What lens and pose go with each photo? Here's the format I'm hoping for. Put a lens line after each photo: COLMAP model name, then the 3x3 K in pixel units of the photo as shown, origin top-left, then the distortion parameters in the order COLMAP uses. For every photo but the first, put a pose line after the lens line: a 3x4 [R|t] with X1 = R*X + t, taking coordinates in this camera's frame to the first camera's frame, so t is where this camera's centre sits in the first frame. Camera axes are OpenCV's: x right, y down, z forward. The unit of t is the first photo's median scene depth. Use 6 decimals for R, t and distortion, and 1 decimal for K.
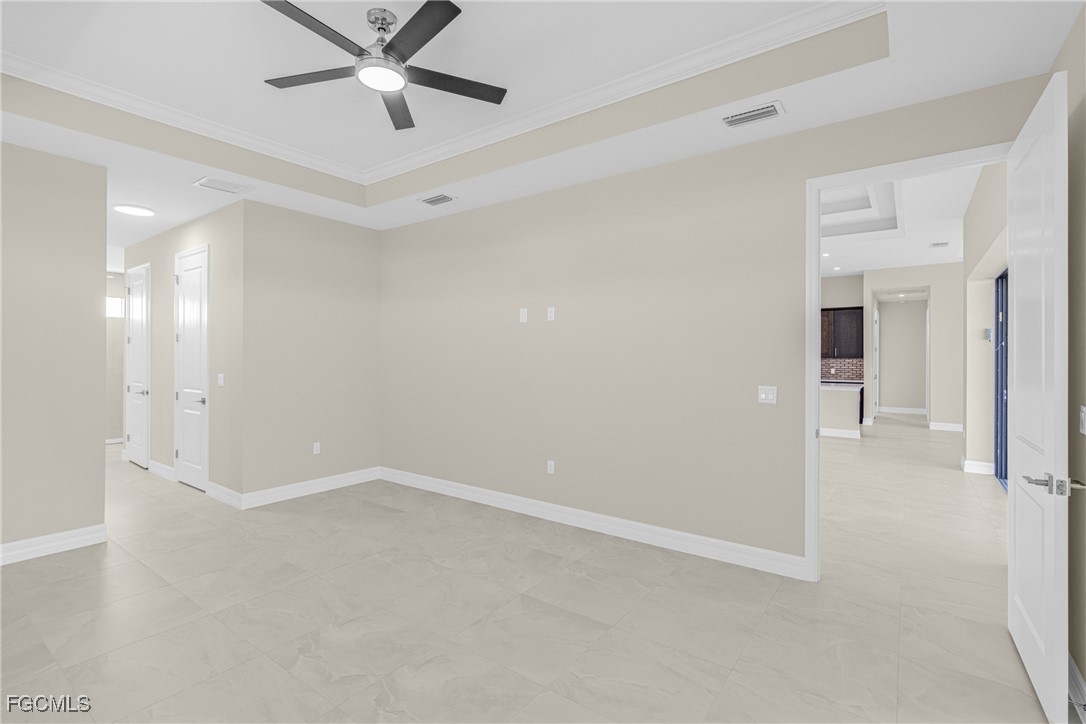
lens RADIAL K [[510.1, 0, 543.0], [0, 510.1, 362.0], [0, 0, 1]] dist [-0.000555, -0.000073]
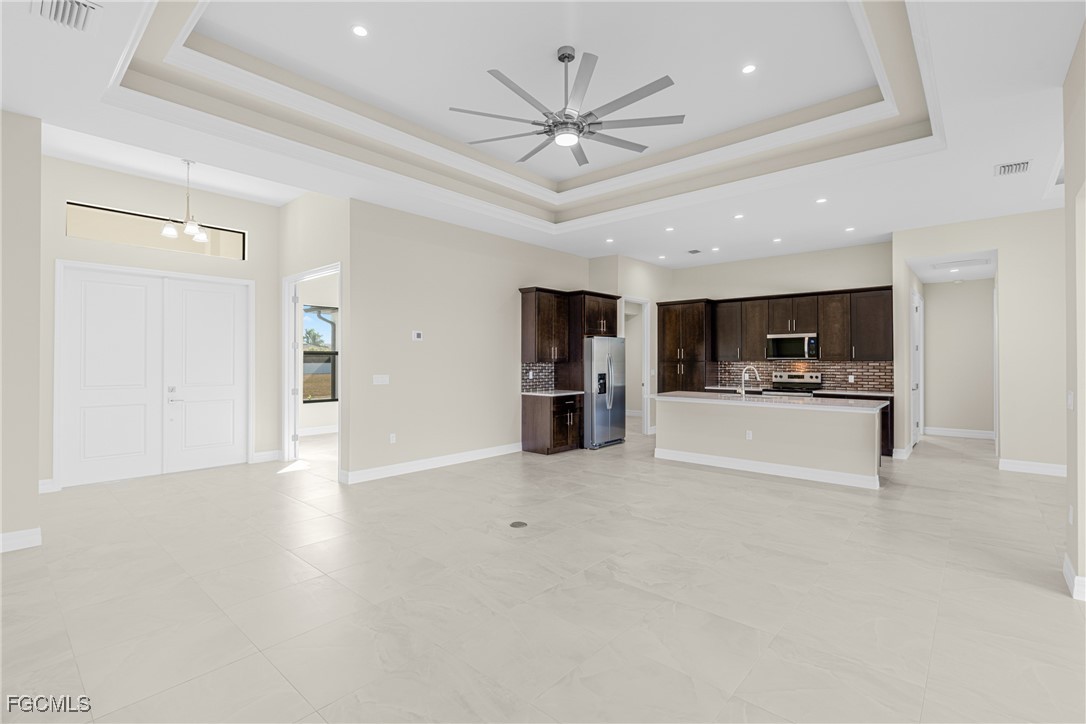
lens RADIAL K [[491.6, 0, 543.0], [0, 491.6, 362.0], [0, 0, 1]] dist [-0.003626, -0.000276]
pose [[0.994626, -0.003599, -0.103466, 0.220674], [0.002869, 0.999970, -0.007202, -0.002347], [0.103489, 0.006866, 0.994607, 0.285905]]
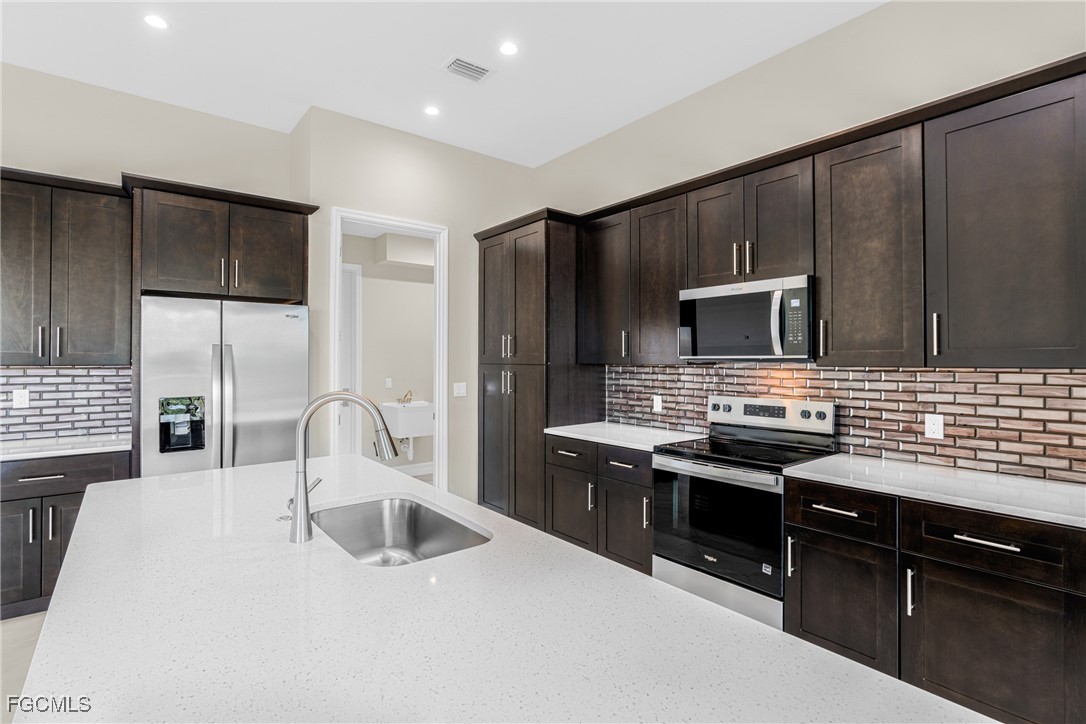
lens RADIAL K [[514.7, 0, 543.0], [0, 514.7, 362.0], [0, 0, 1]] dist [-0.000735, -0.000012]
pose [[0.961655, -0.002433, -0.274252, 0.491474], [0.000352, 0.999971, -0.007637, -0.007787], [0.274263, 0.007248, 0.961627, 0.782977]]
